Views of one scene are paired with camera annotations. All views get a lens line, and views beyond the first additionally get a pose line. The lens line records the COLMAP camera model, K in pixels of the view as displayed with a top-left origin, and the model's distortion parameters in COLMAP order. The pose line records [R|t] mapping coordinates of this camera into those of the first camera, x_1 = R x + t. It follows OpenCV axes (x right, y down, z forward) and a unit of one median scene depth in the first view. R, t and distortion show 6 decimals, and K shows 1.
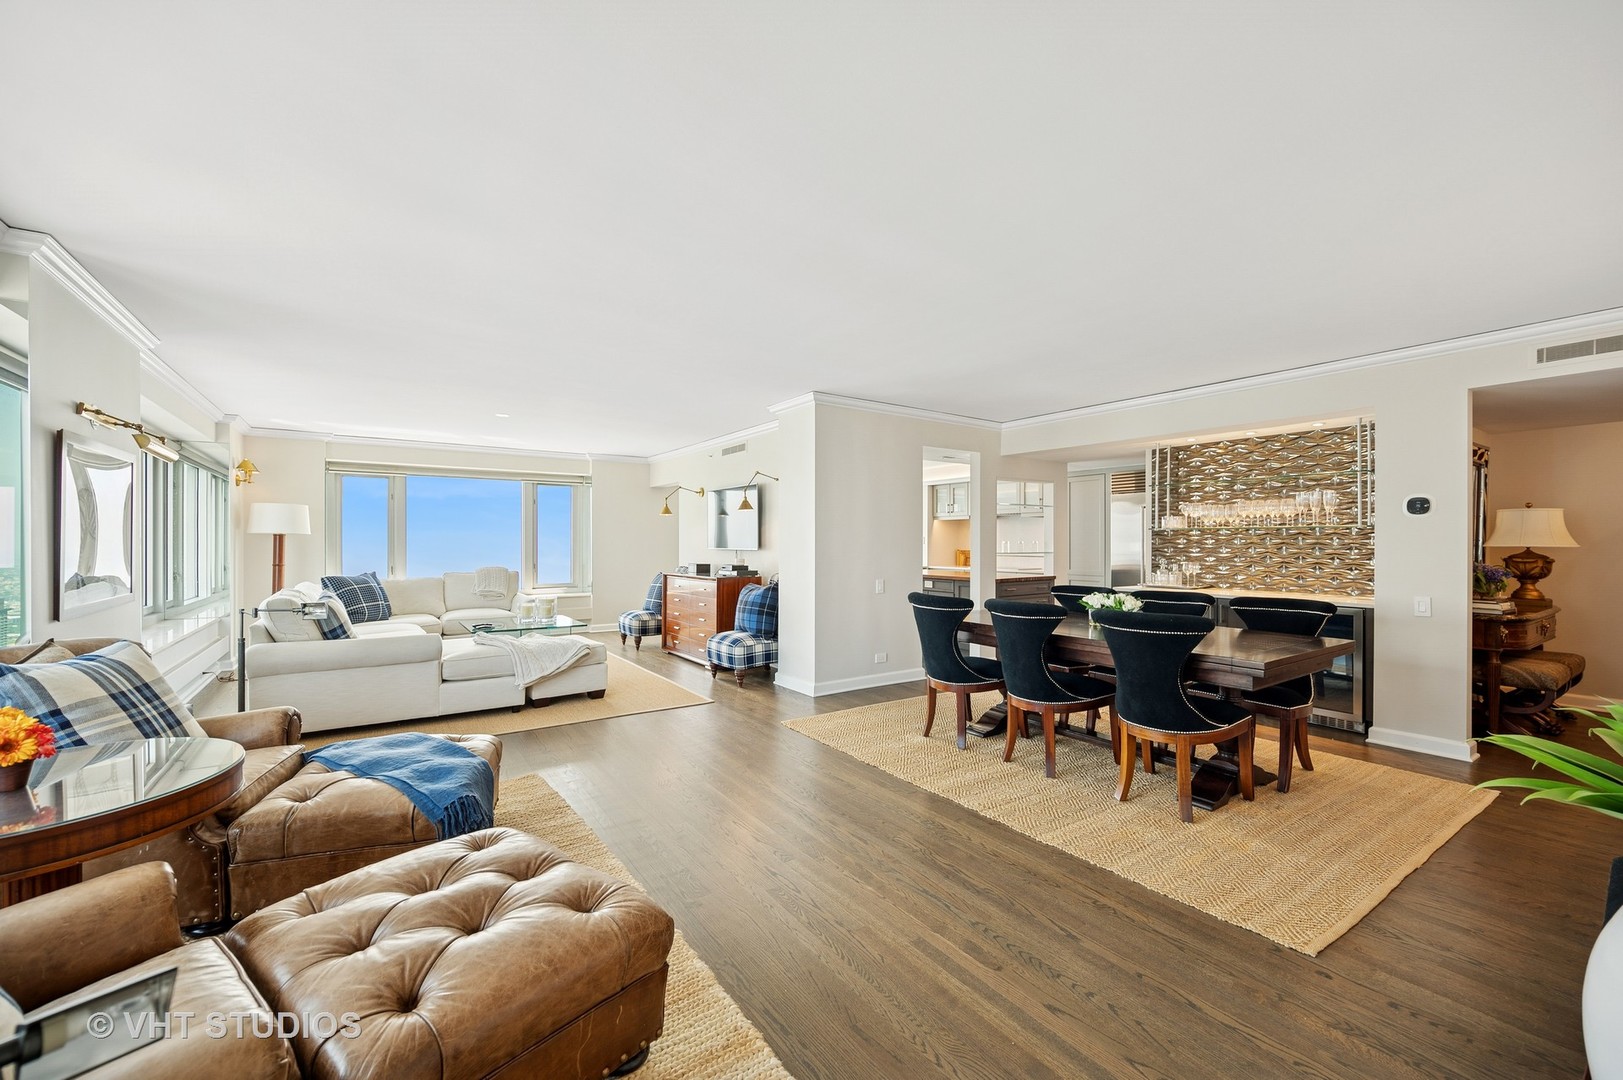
lens RADIAL K [[649.6, 0, 812.6], [0, 649.6, 547.4], [0, 0, 1]] dist [0.000715, 0.000077]
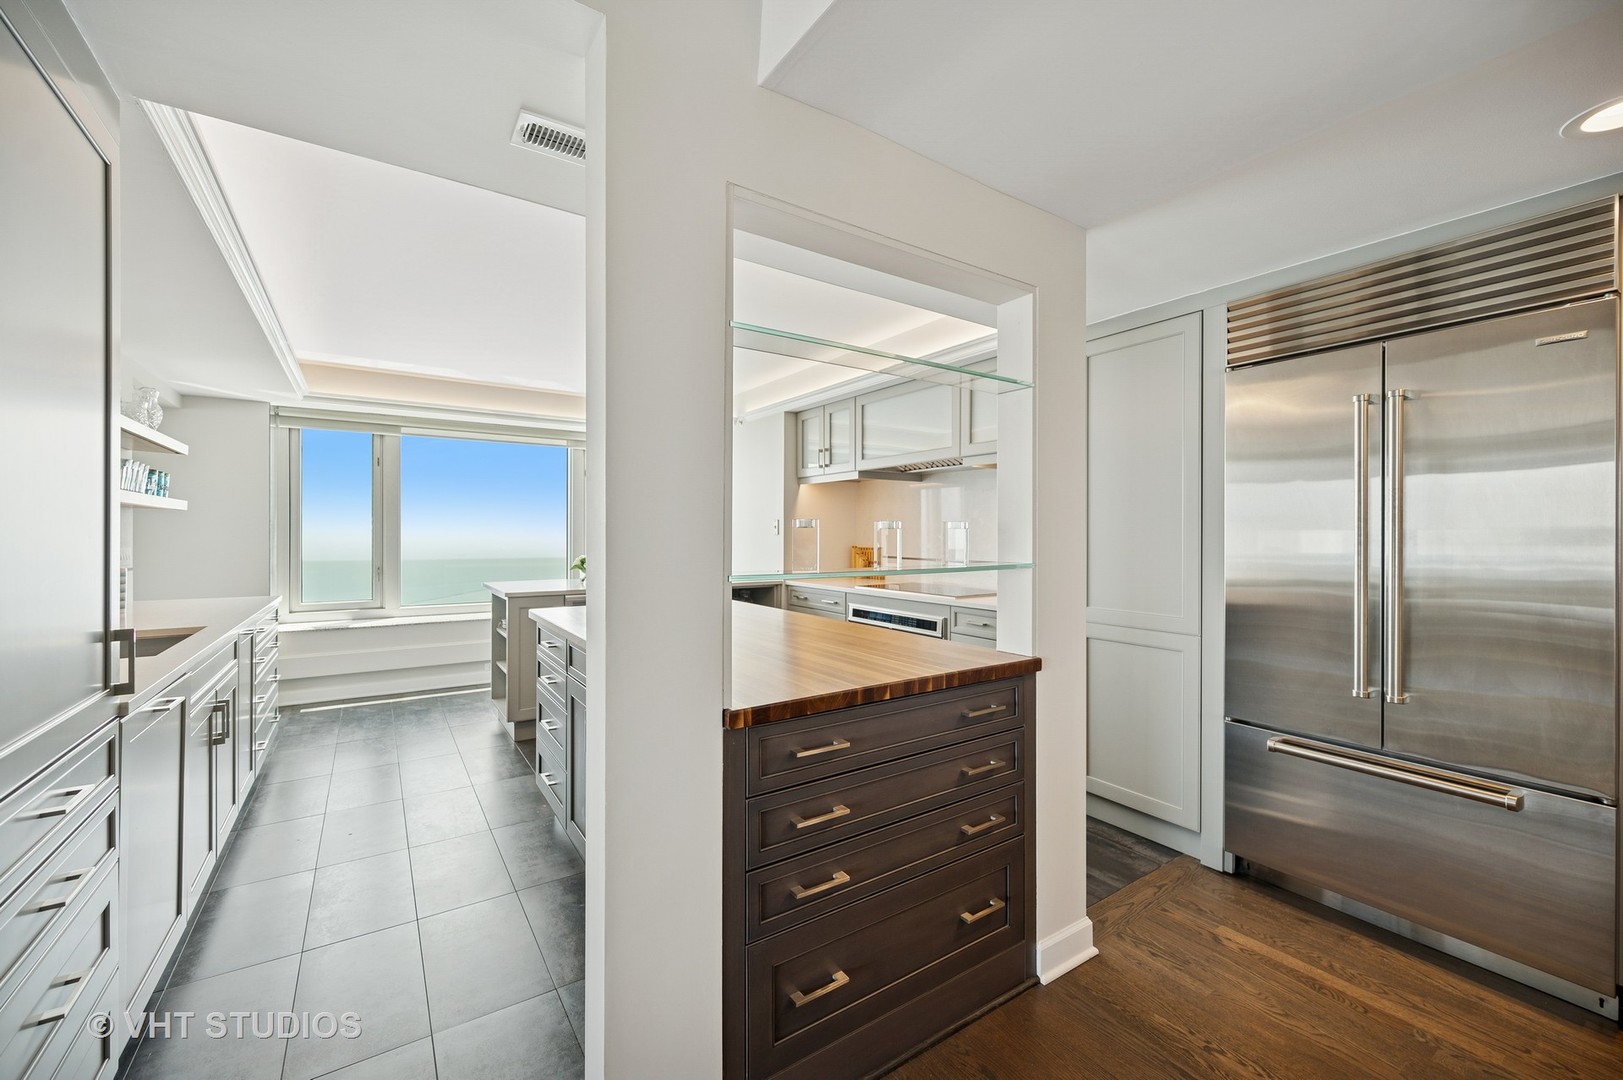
lens RADIAL K [[647.9, 0, 811.5], [0, 647.9, 540.0], [0, 0, 1]] dist [0.000914, 0.000057]
pose [[0.999975, -0.003636, -0.006130, 0.199776], [0.003640, 0.999993, 0.000604, -0.001367], [0.006128, -0.000626, 0.999981, 0.520789]]
